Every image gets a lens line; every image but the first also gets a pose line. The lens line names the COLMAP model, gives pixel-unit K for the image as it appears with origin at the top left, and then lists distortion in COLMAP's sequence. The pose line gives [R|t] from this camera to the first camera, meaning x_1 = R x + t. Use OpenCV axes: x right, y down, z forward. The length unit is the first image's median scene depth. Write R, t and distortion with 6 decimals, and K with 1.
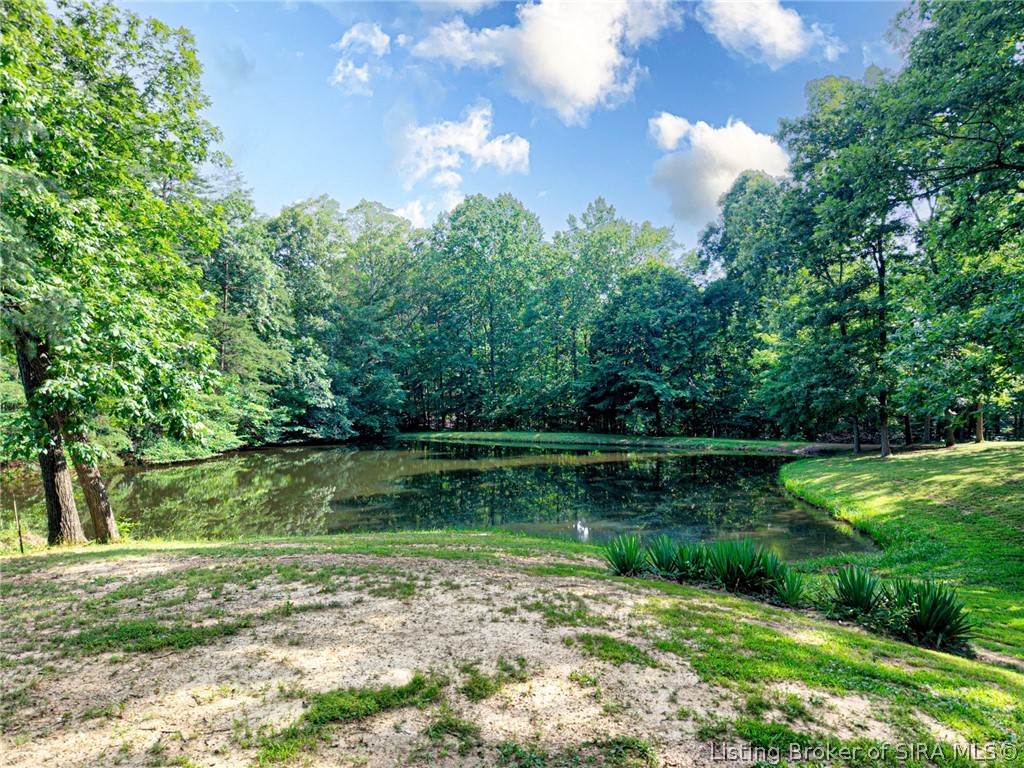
lens RADIAL K [[695.2, 0, 510.8], [0, 695.2, 387.7], [0, 0, 1]] dist [0.019895, -0.024923]
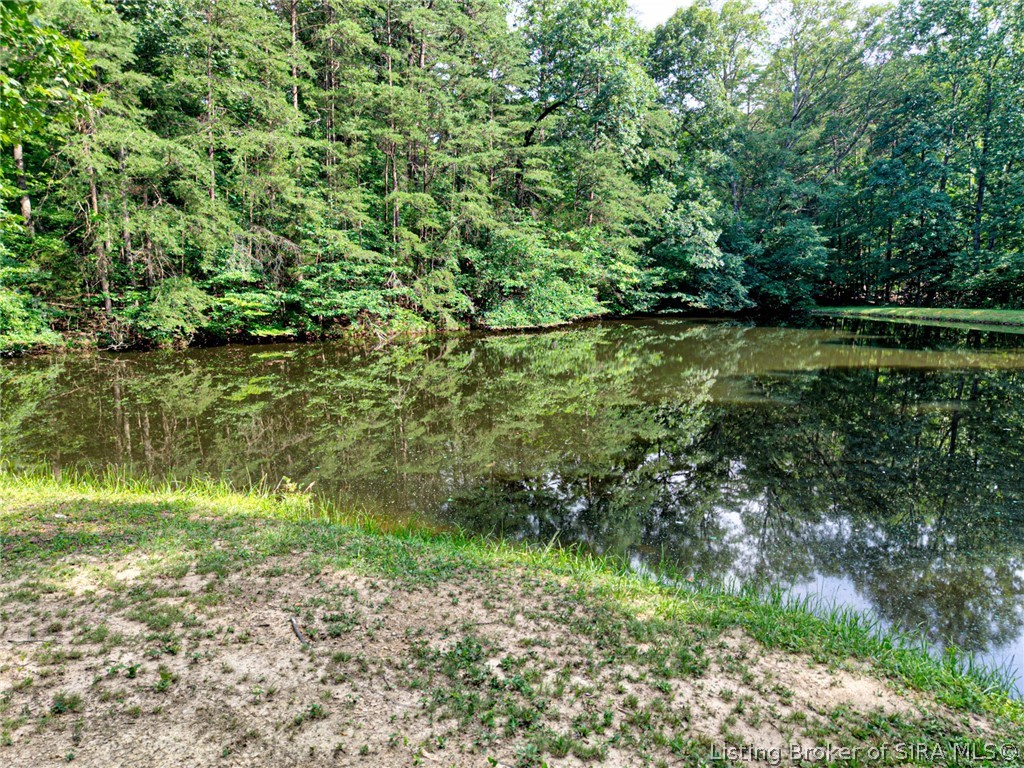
lens RADIAL K [[647.2, 0, 512.4], [0, 647.2, 394.8], [0, 0, 1]] dist [-0.006088, -0.007606]
pose [[0.803946, 0.111973, -0.584066, -0.008040], [0.006195, 0.980485, 0.196498, 0.023315], [0.594671, -0.161592, 0.787563, 0.279116]]
